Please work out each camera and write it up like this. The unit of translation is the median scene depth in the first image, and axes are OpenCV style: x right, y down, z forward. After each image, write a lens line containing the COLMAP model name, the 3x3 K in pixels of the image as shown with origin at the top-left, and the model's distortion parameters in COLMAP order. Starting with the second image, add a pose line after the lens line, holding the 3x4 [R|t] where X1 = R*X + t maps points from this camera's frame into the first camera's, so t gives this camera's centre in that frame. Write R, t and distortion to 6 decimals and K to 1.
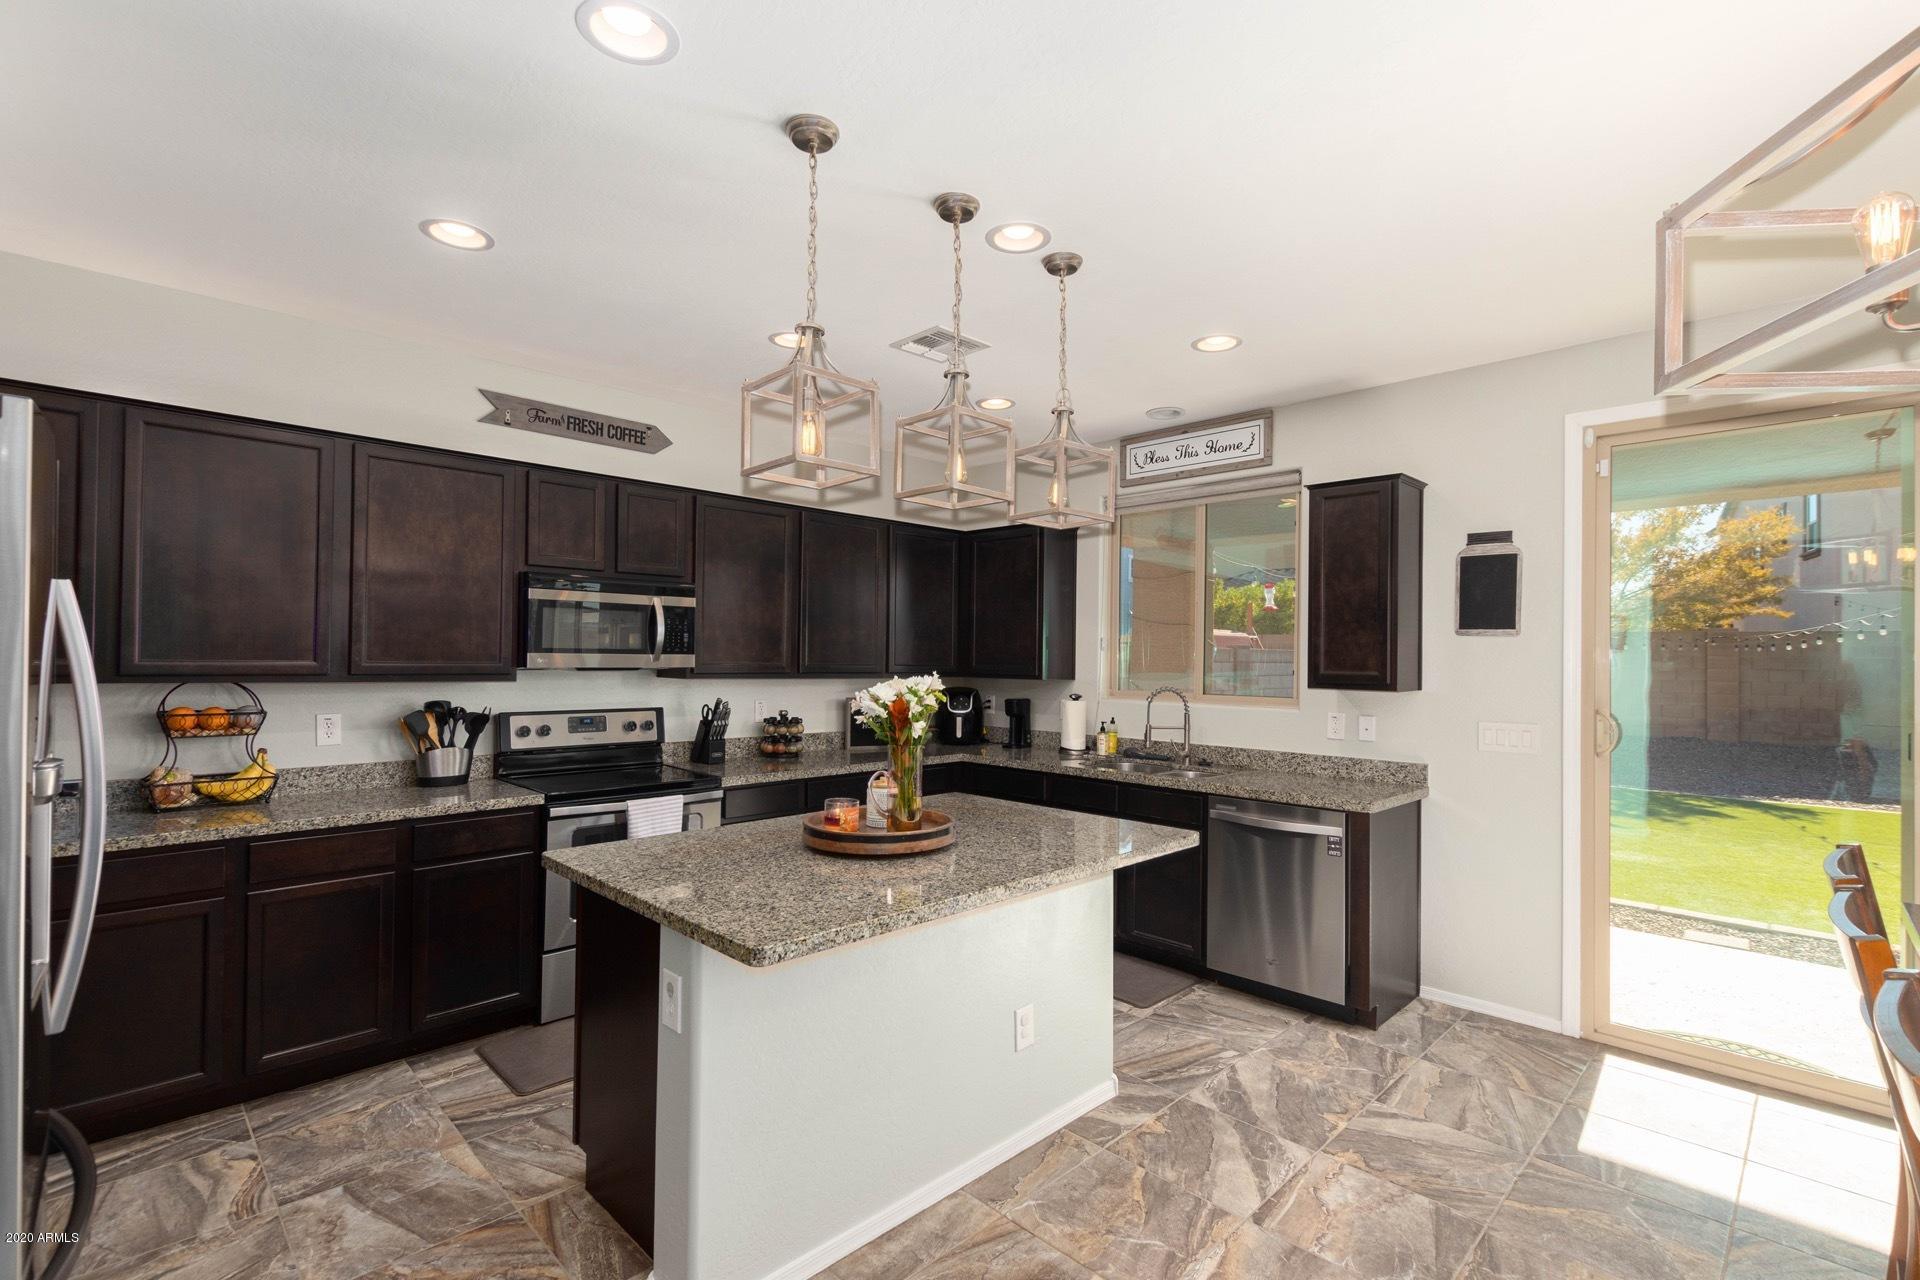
lens RADIAL K [[877.6, 0, 959.6], [0, 877.6, 646.5], [0, 0, 1]] dist [0.001957, -0.000311]
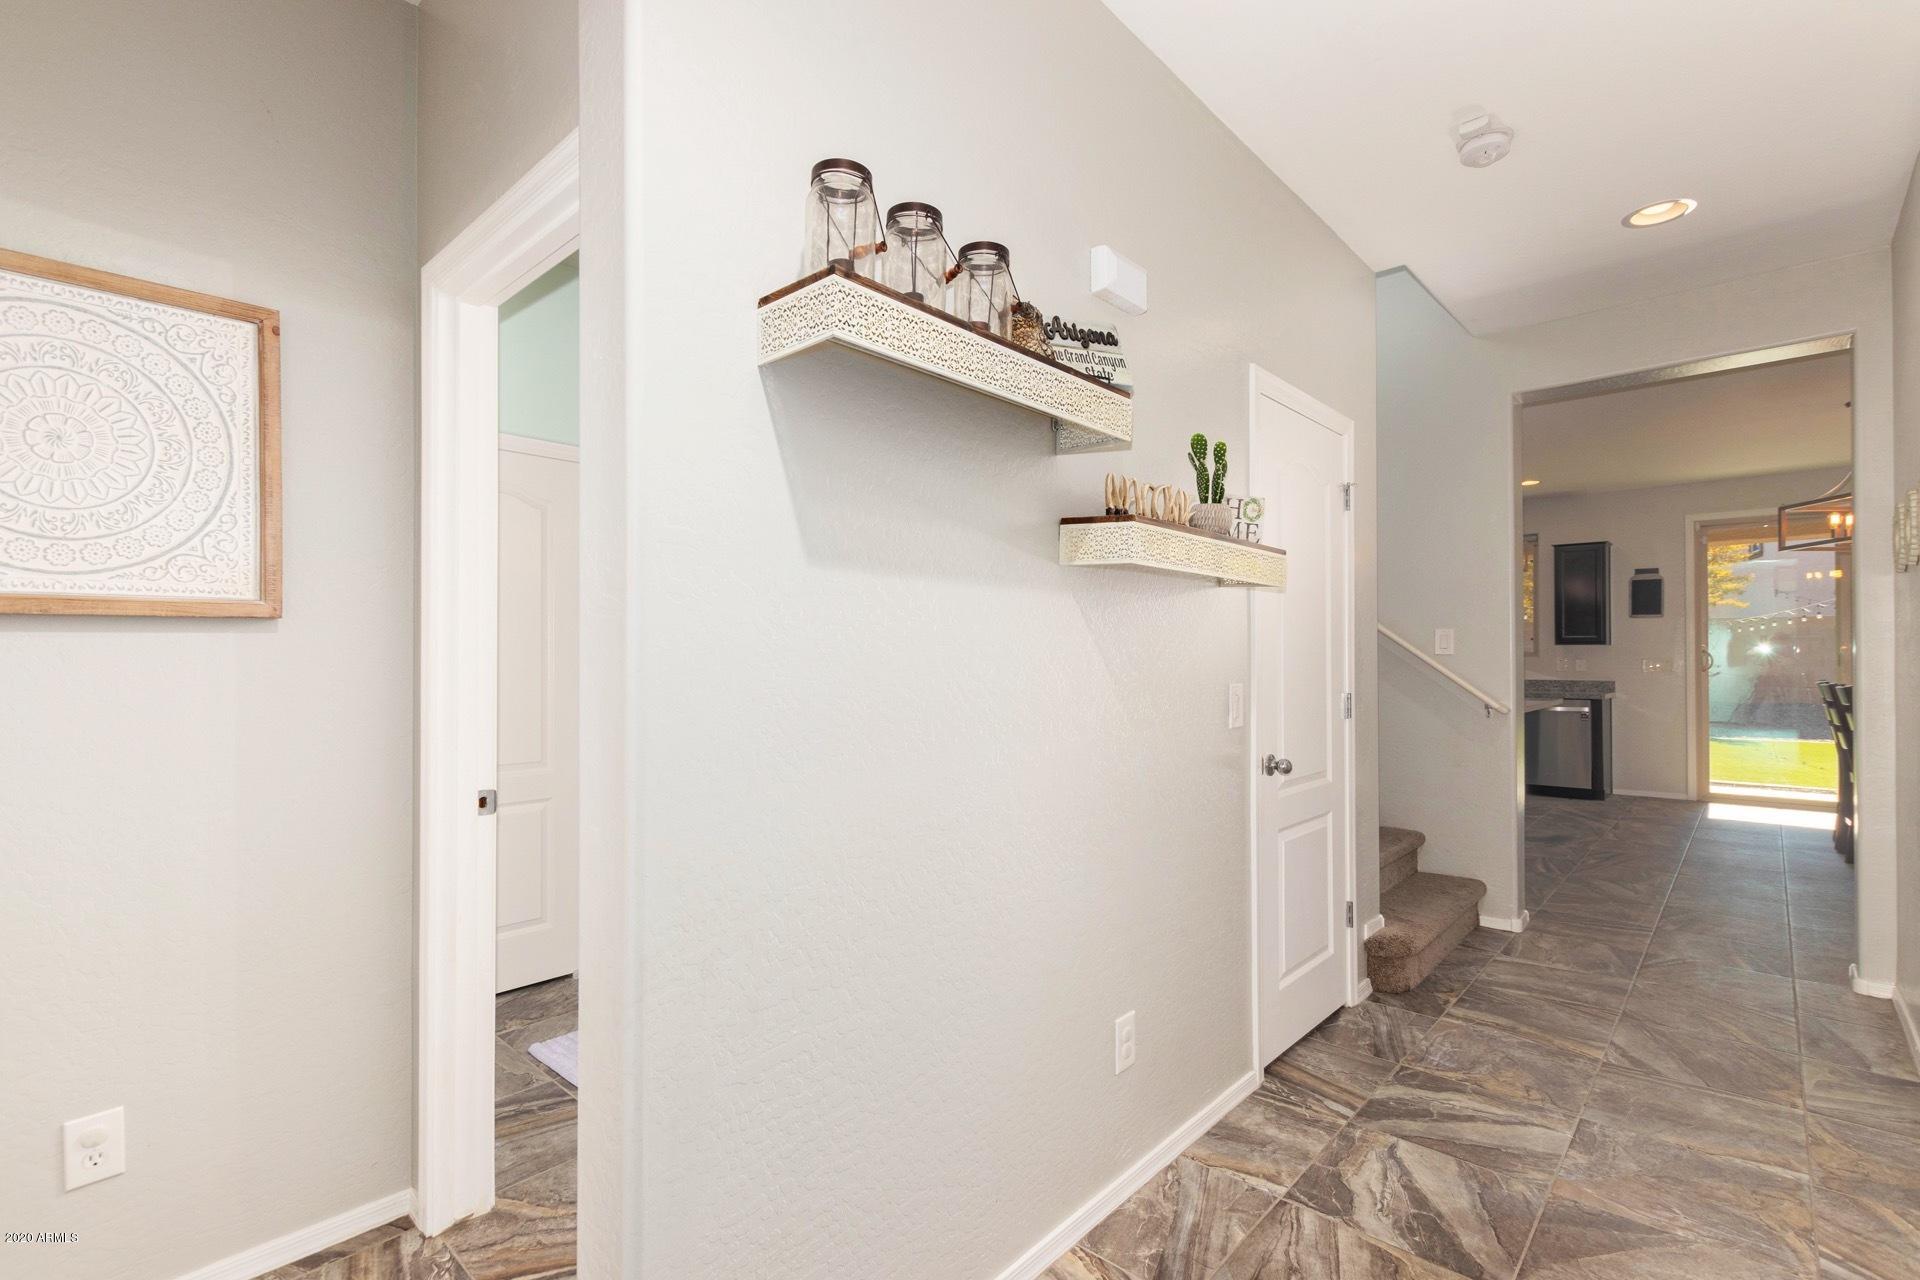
lens RADIAL K [[877.6, 0, 959.6], [0, 877.6, 646.5], [0, 0, 1]] dist [0.001957, -0.000311]
pose [[0.999045, -0.013770, 0.041478, -1.185904], [0.013697, 0.999904, 0.002055, 0.030851], [-0.041502, -0.001485, 0.999137, -1.083482]]
